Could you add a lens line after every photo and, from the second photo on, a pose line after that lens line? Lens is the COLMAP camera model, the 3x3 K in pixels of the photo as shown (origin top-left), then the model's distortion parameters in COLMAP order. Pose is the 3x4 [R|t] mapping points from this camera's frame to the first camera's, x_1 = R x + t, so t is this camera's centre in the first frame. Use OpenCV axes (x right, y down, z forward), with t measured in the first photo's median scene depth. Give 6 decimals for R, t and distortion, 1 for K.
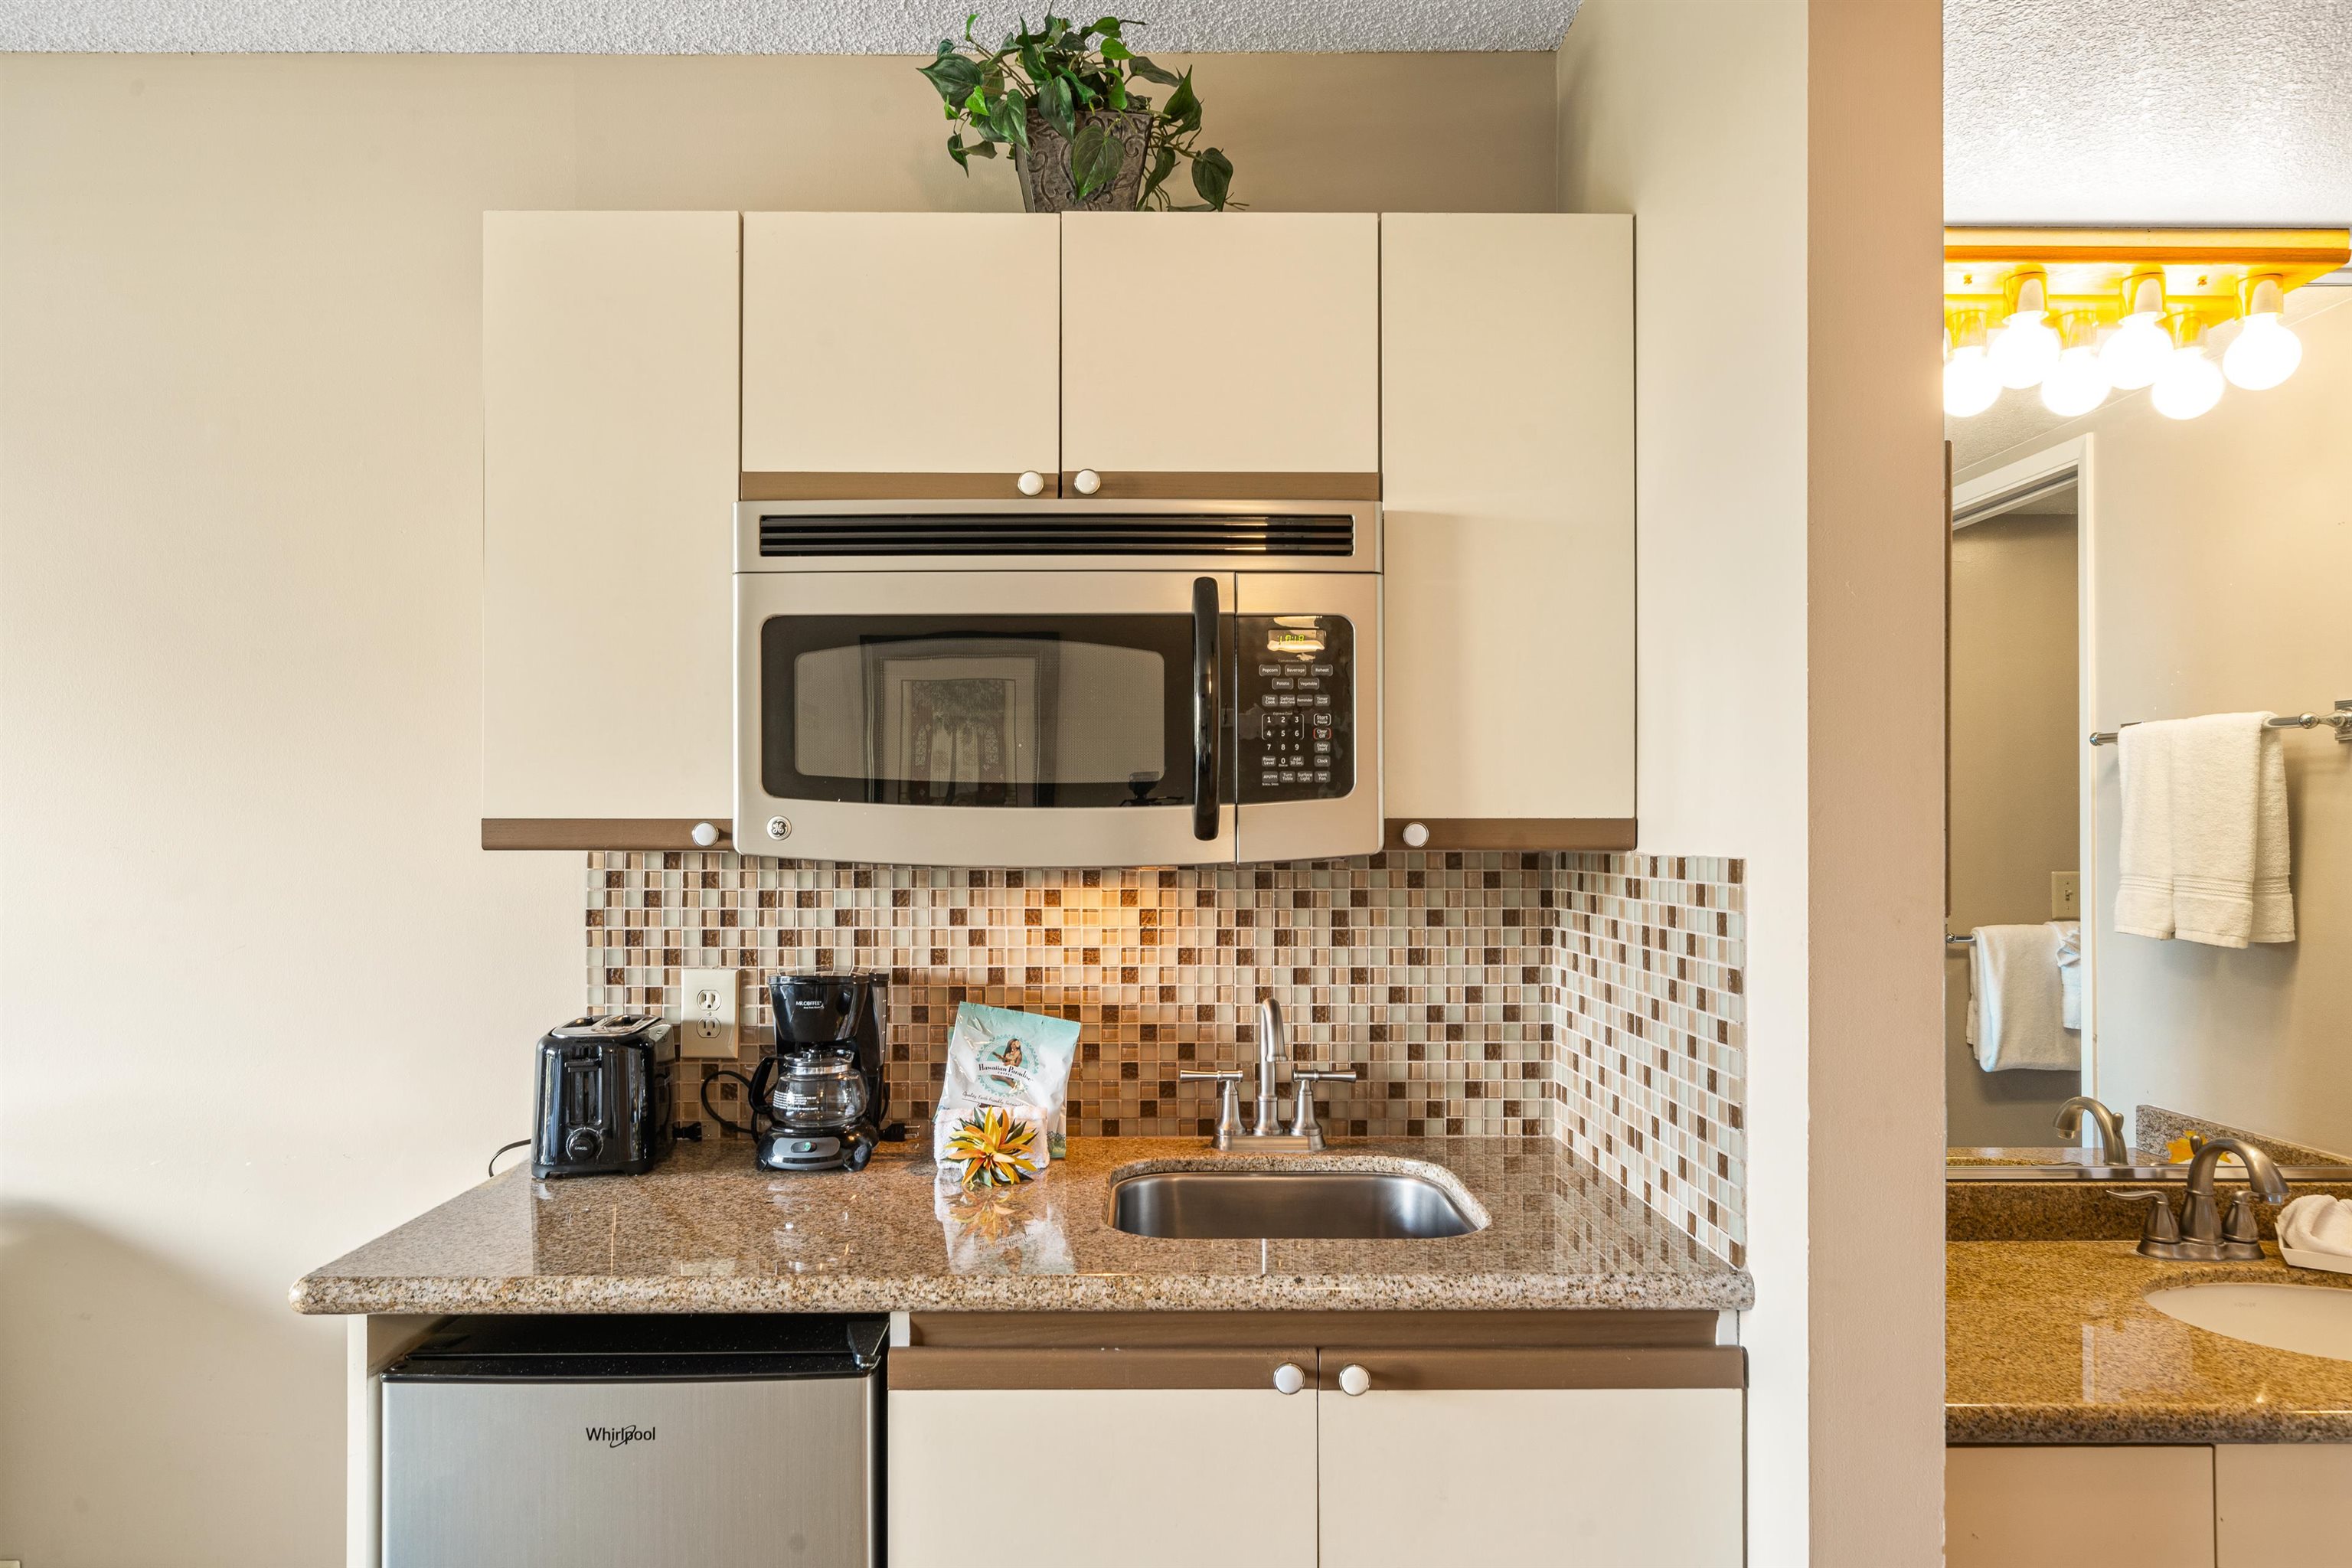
lens RADIAL K [[1415.3, 0, 1164.5], [0, 1415.3, 826.5], [0, 0, 1]] dist [-0.001116, -0.000393]
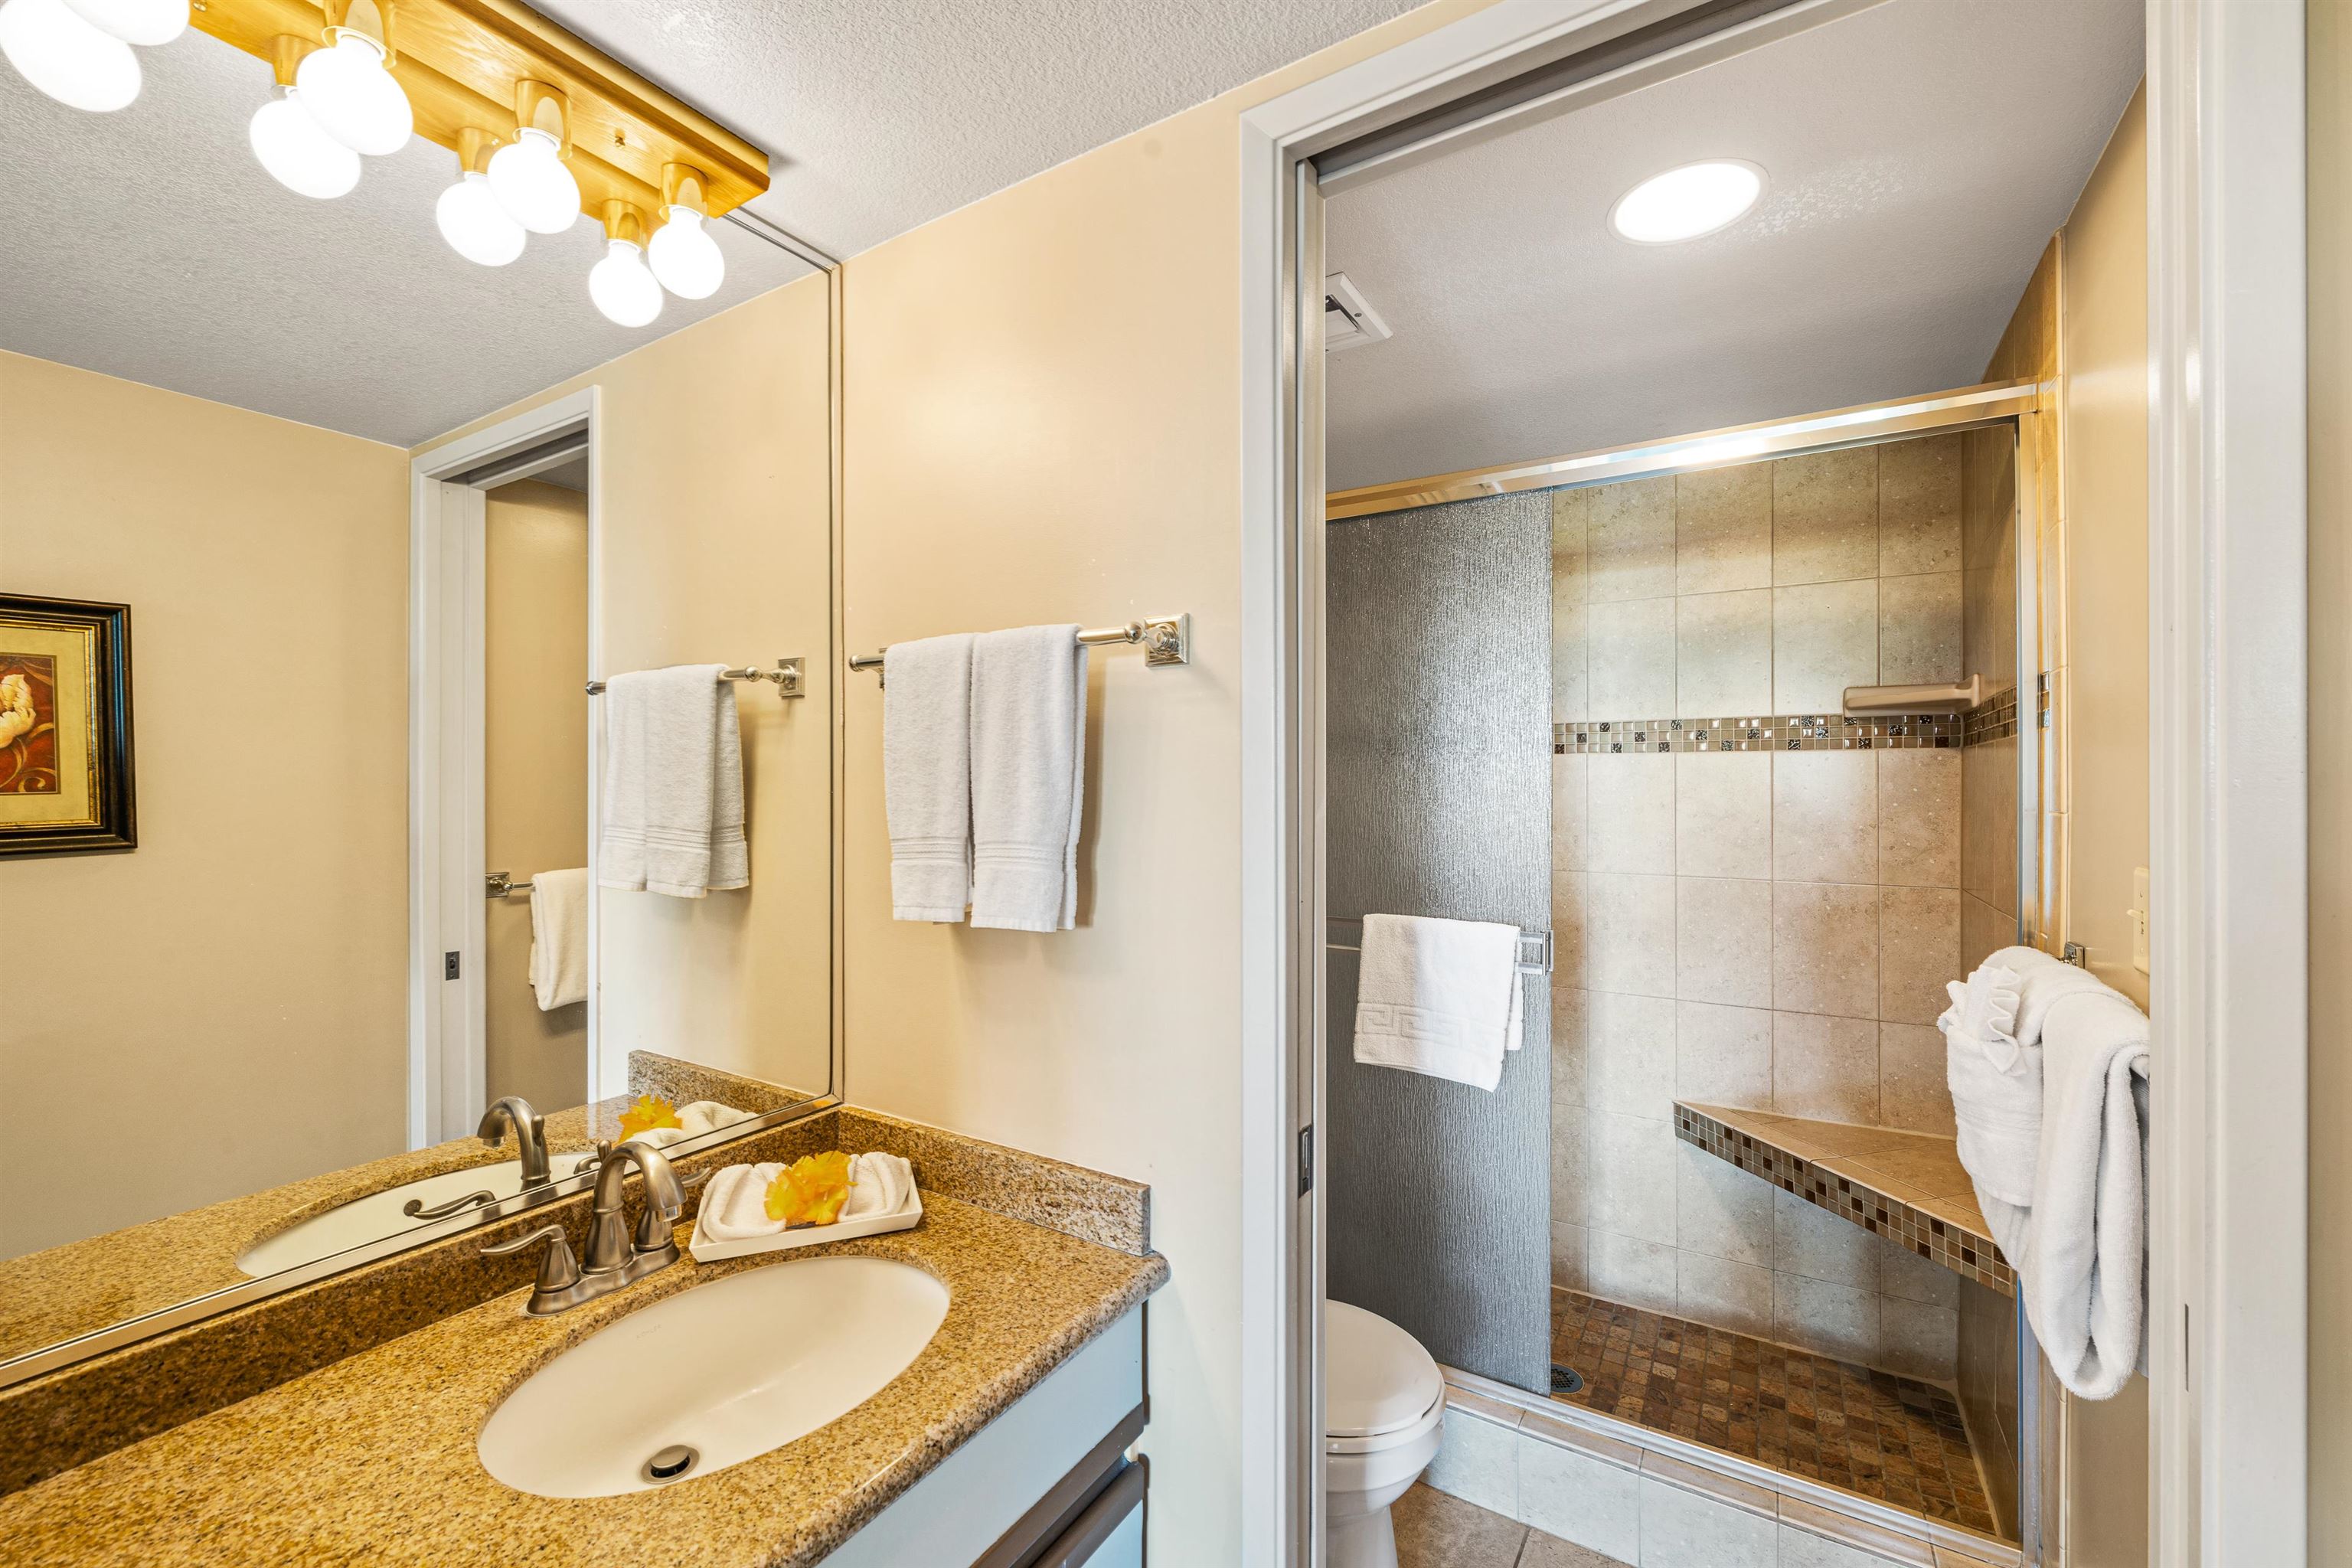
lens RADIAL K [[953.9, 0, 1177.8], [0, 953.9, 783.7], [0, 0, 1]] dist [-0.000013, 0.000084]
pose [[0.545326, -0.001865, 0.838222, 0.397170], [-0.003582, 0.999983, 0.004555, 0.000422], [-0.838216, -0.005487, 0.545310, 0.363278]]
